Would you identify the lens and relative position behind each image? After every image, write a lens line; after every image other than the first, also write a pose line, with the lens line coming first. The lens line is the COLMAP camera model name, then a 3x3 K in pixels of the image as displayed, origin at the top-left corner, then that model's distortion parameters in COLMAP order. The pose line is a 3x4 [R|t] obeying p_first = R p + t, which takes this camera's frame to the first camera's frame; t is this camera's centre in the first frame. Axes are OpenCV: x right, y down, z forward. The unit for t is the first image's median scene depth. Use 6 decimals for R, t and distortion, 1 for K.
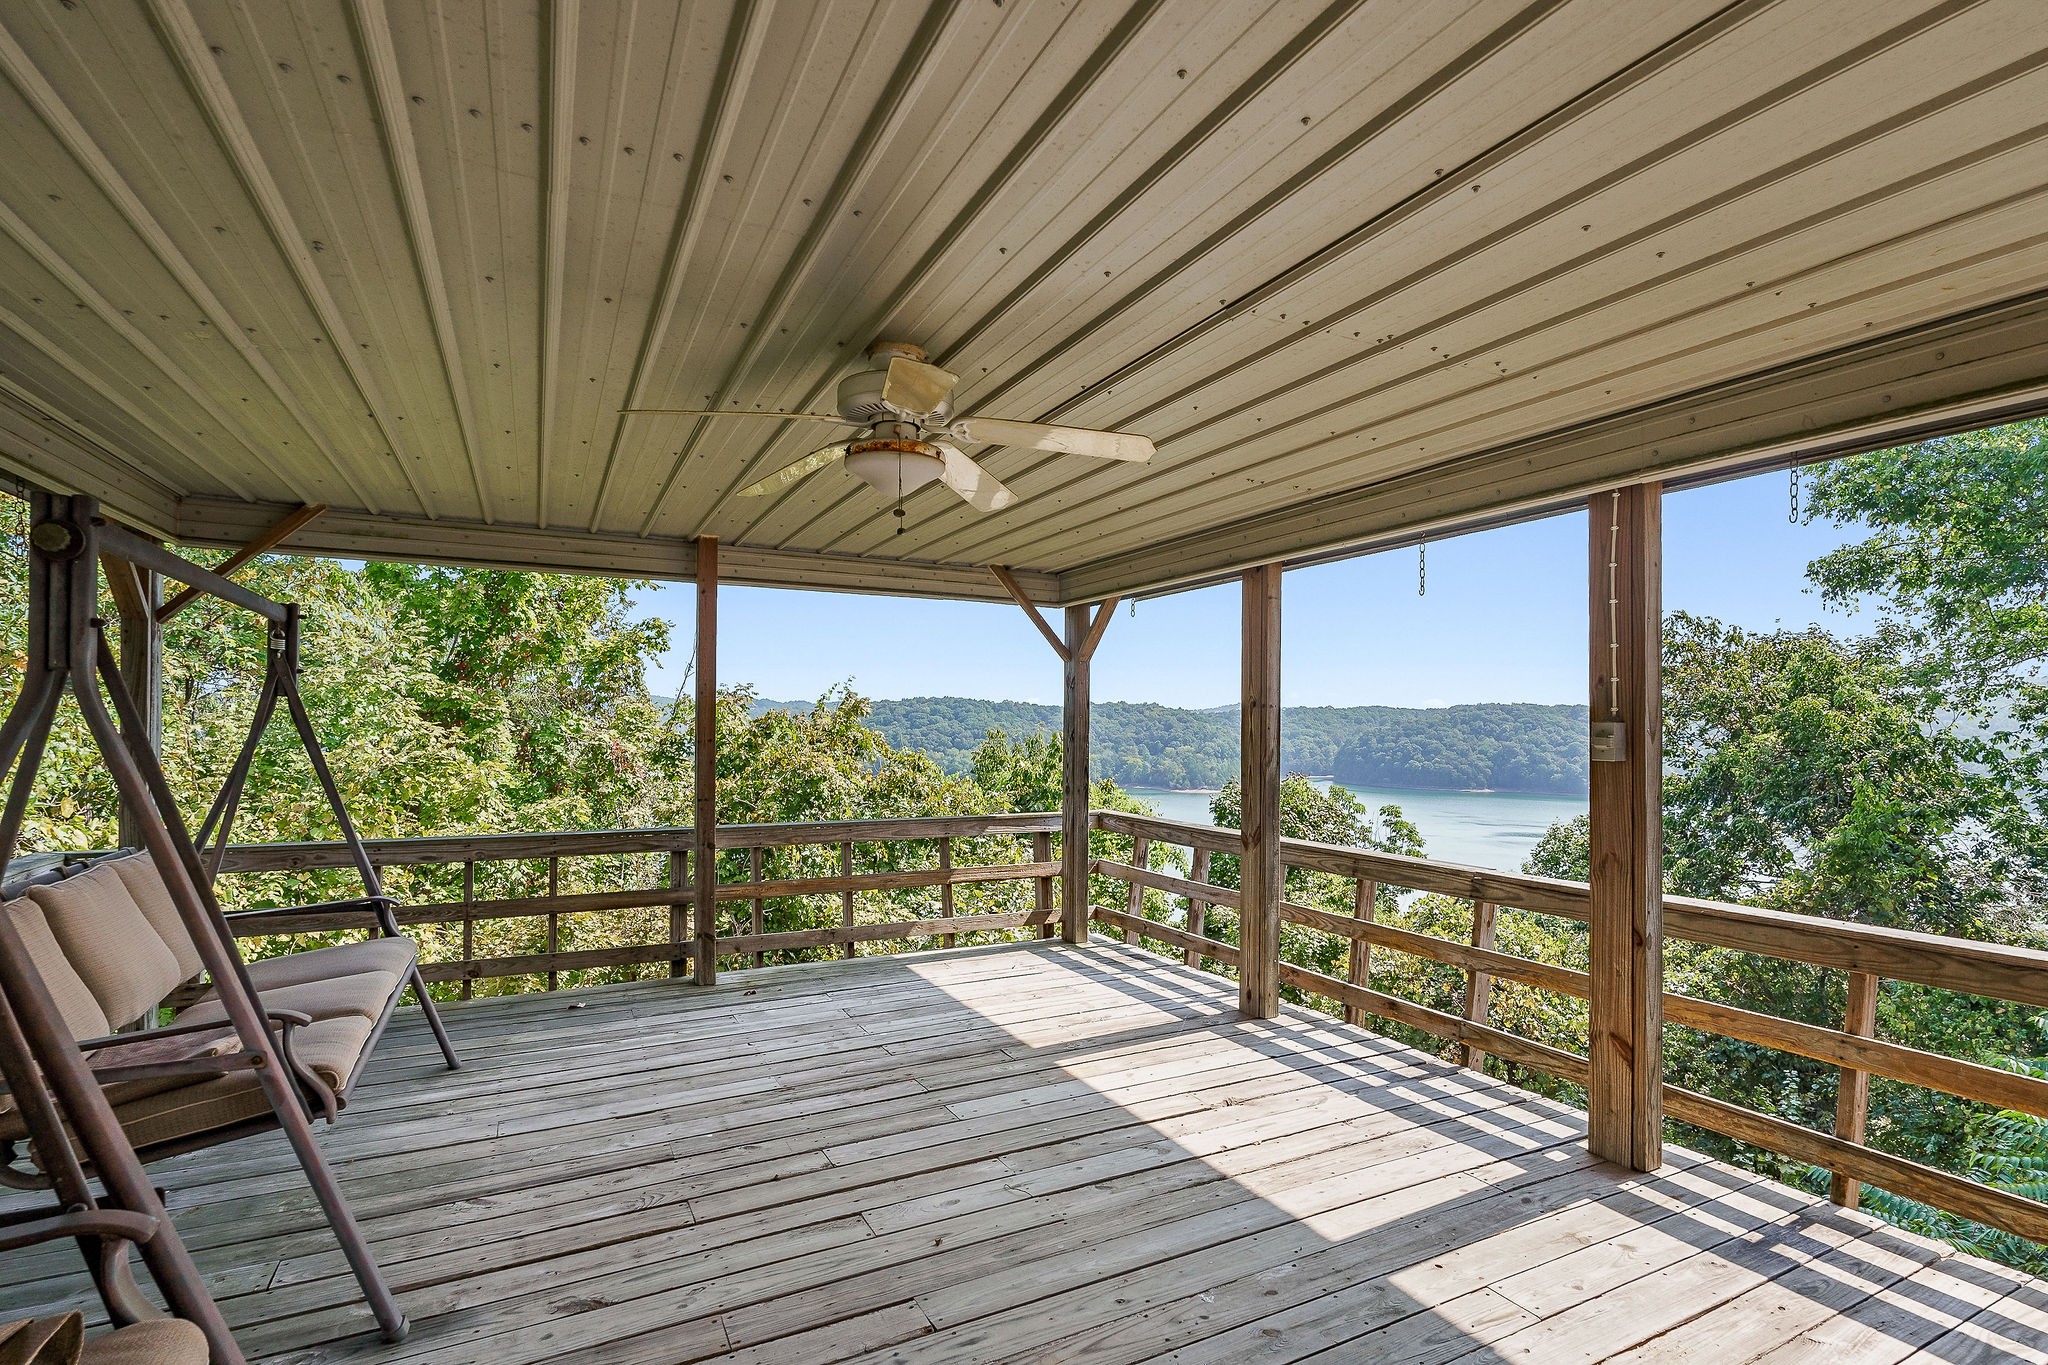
lens RADIAL K [[971.5, 0, 1045.8], [0, 971.5, 709.3], [0, 0, 1]] dist [0.001254, 0.000507]
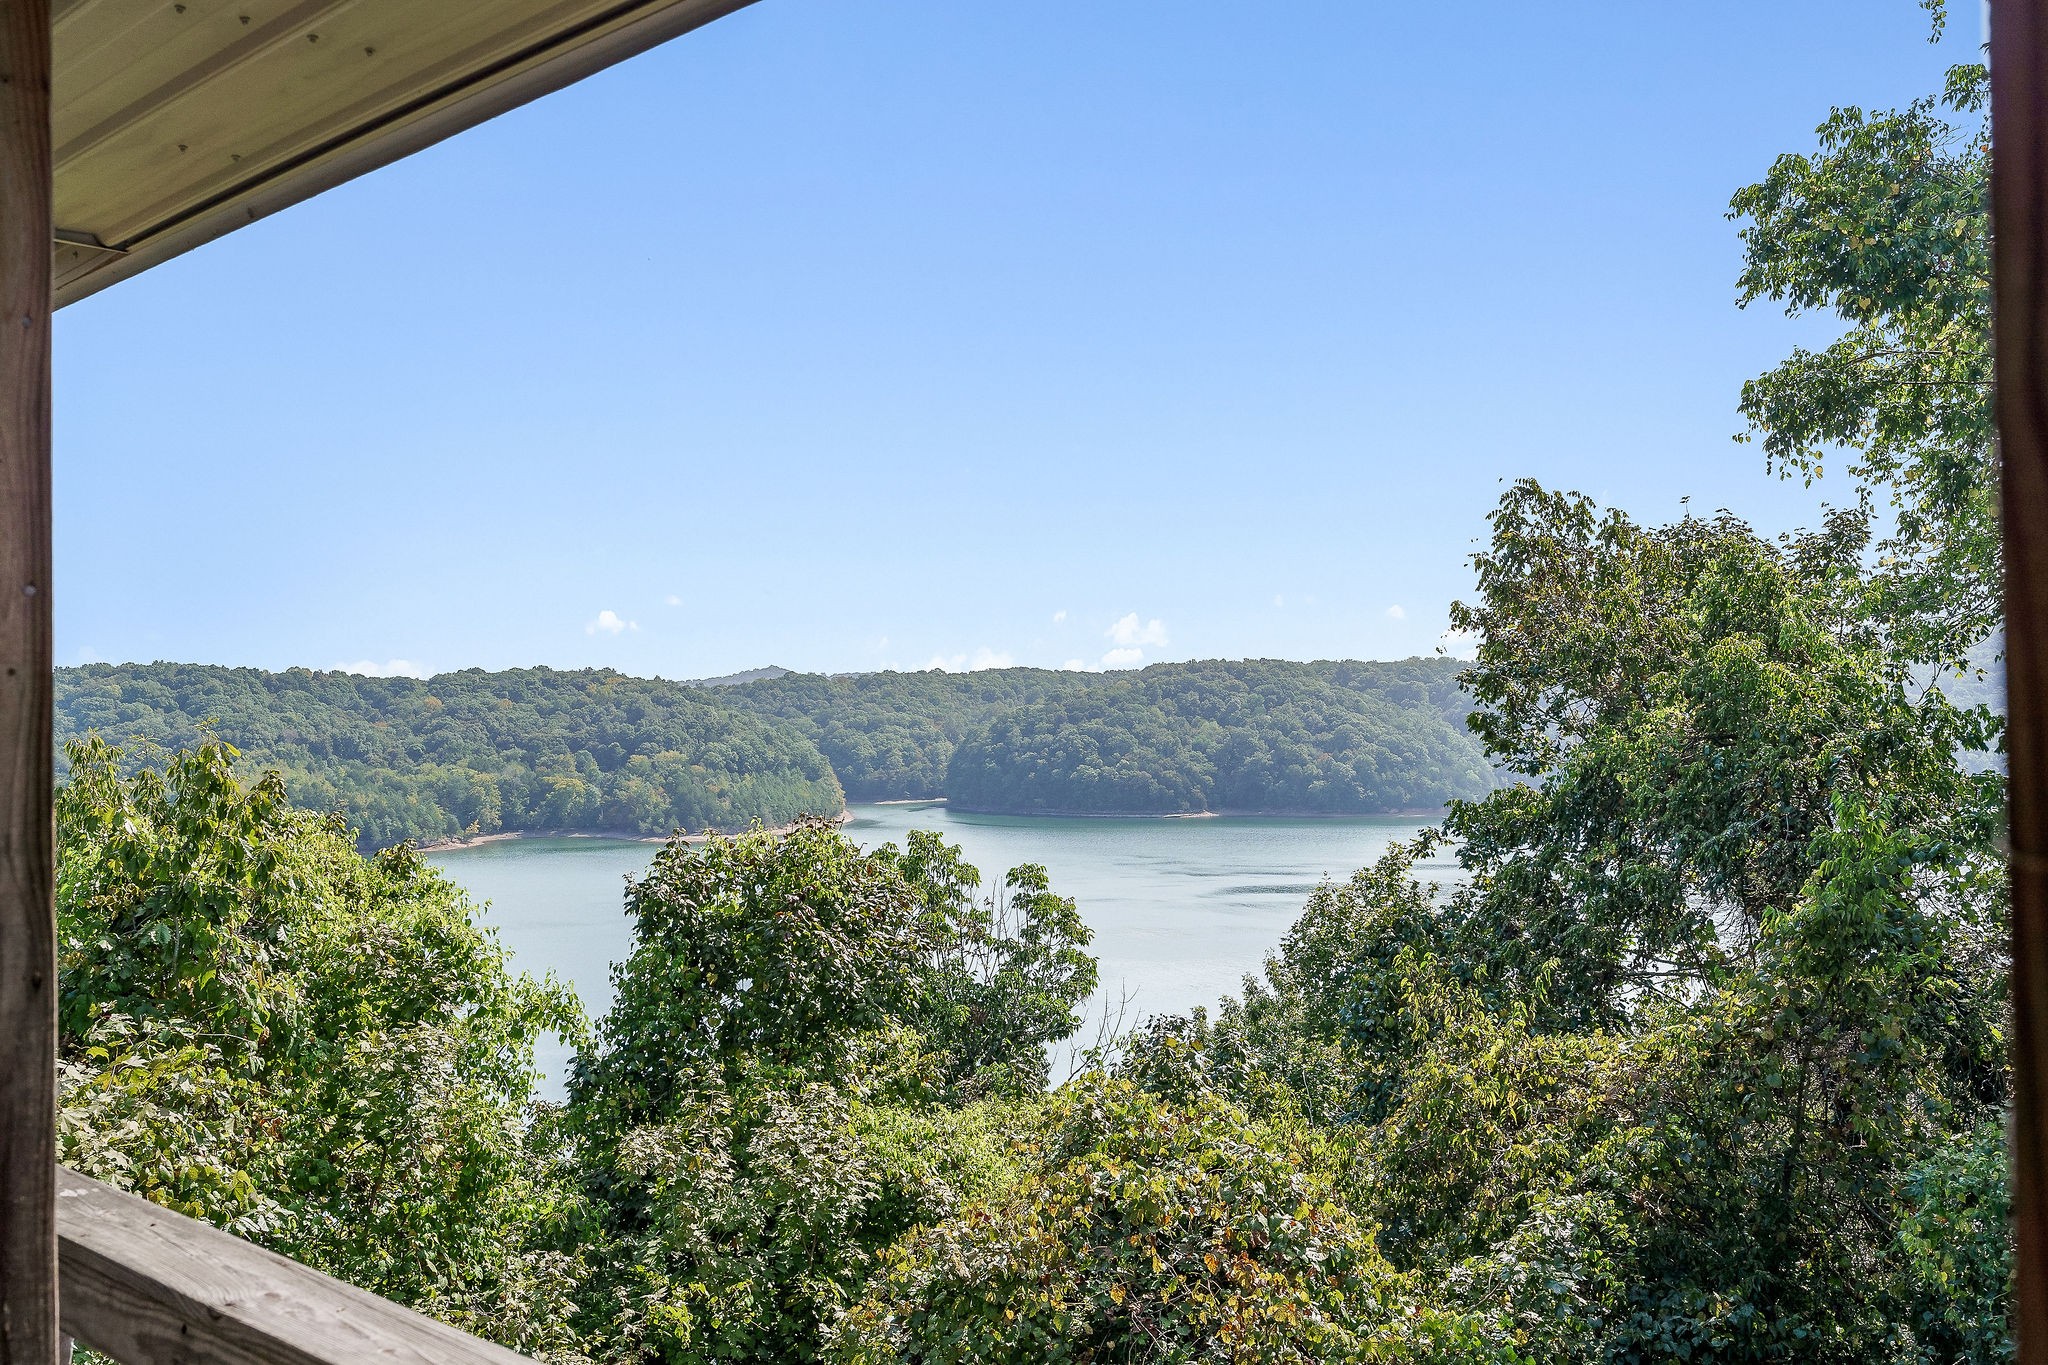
lens RADIAL K [[1864.9, 0, 1024.0], [0, 1864.9, 682.5], [0, 0, 1]] dist [-0.012553, -0.005314]
pose [[0.946151, -0.018141, 0.323218, 0.050315], [0.017544, 0.999835, 0.004759, 0.000258], [-0.323251, 0.001168, 0.946313, 0.102534]]
